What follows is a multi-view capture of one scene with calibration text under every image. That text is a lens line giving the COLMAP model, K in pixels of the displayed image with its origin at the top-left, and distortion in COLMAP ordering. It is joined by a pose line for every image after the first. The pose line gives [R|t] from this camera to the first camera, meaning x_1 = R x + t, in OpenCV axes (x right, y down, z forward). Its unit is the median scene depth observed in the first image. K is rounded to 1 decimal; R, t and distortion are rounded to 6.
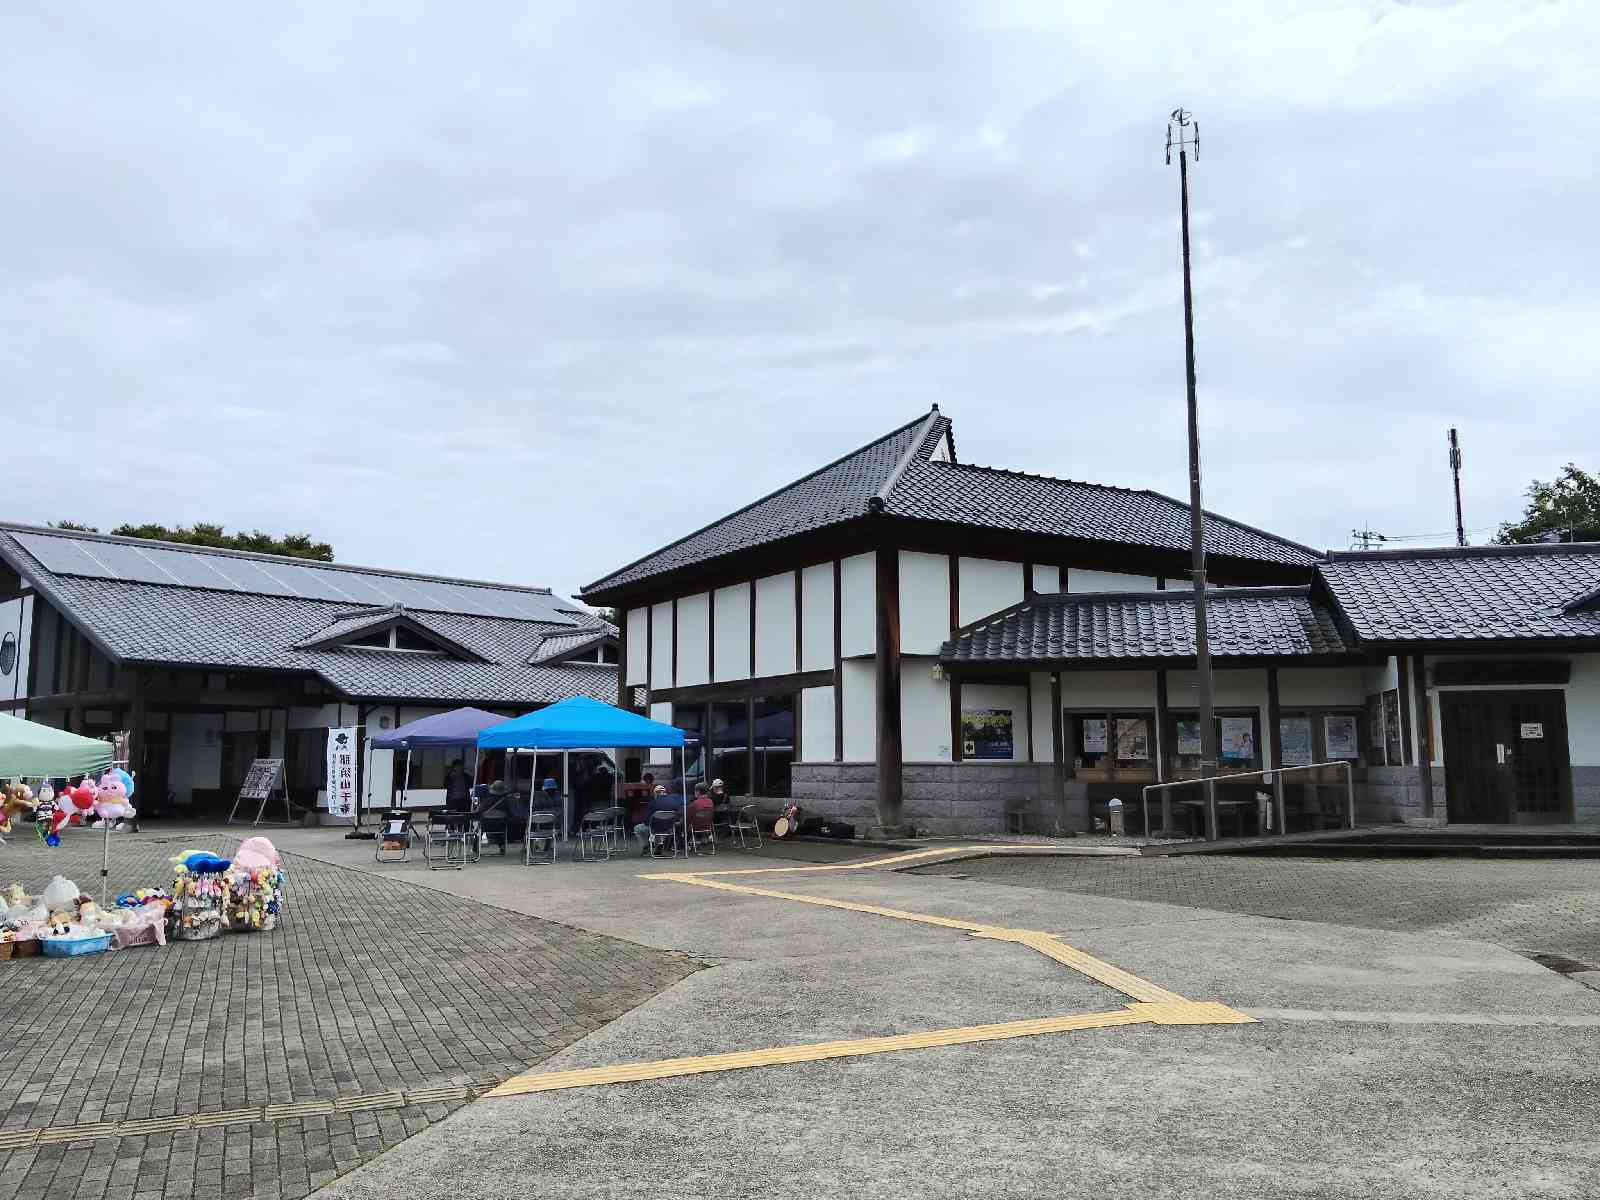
lens RADIAL K [[1337.8, 0, 802.7], [0, 1337.8, 554.4], [0, 0, 1]] dist [0.082831, -0.206102]
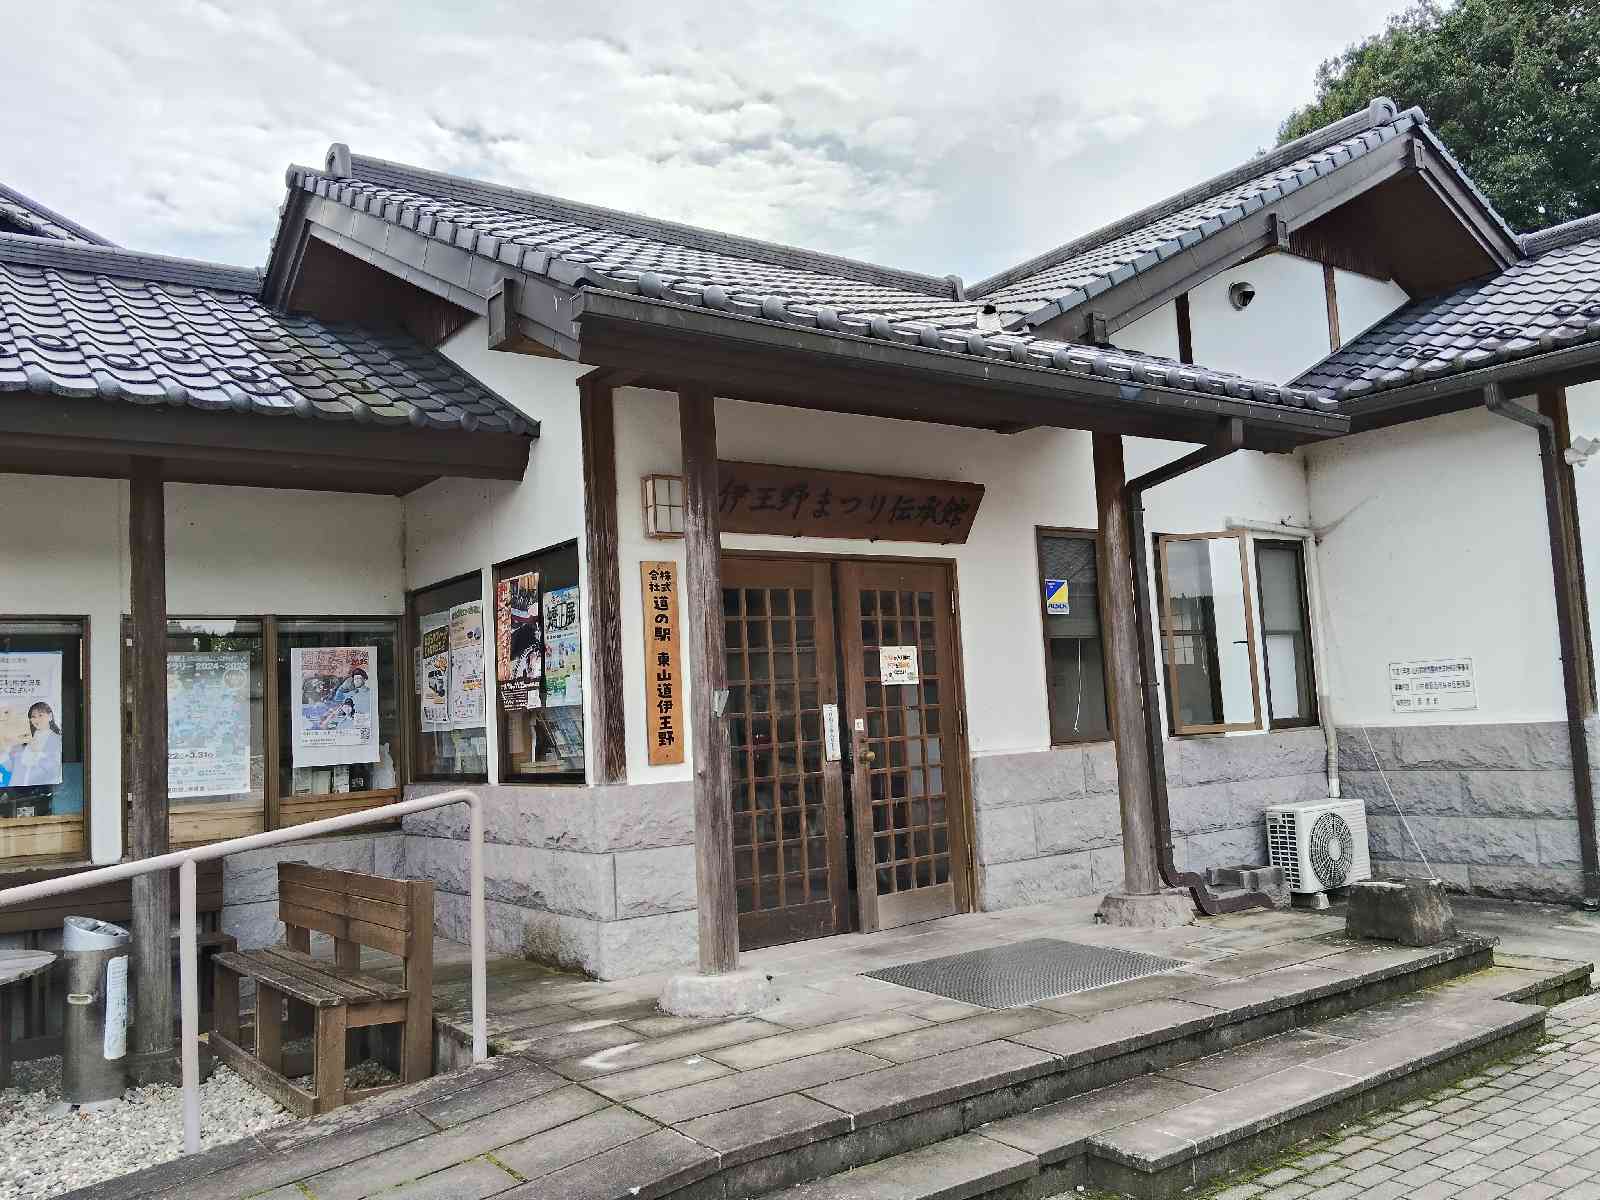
lens RADIAL K [[1292.6, 0, 800.0], [0, 1292.6, 600.0], [0, 0, 1]] dist [0.000576, -0.000613]
pose [[0.672041, 0.017663, 0.740303, 0.228129], [-0.057597, 0.997934, 0.028476, 0.090401], [-0.738270, -0.061776, 0.671670, 0.678398]]
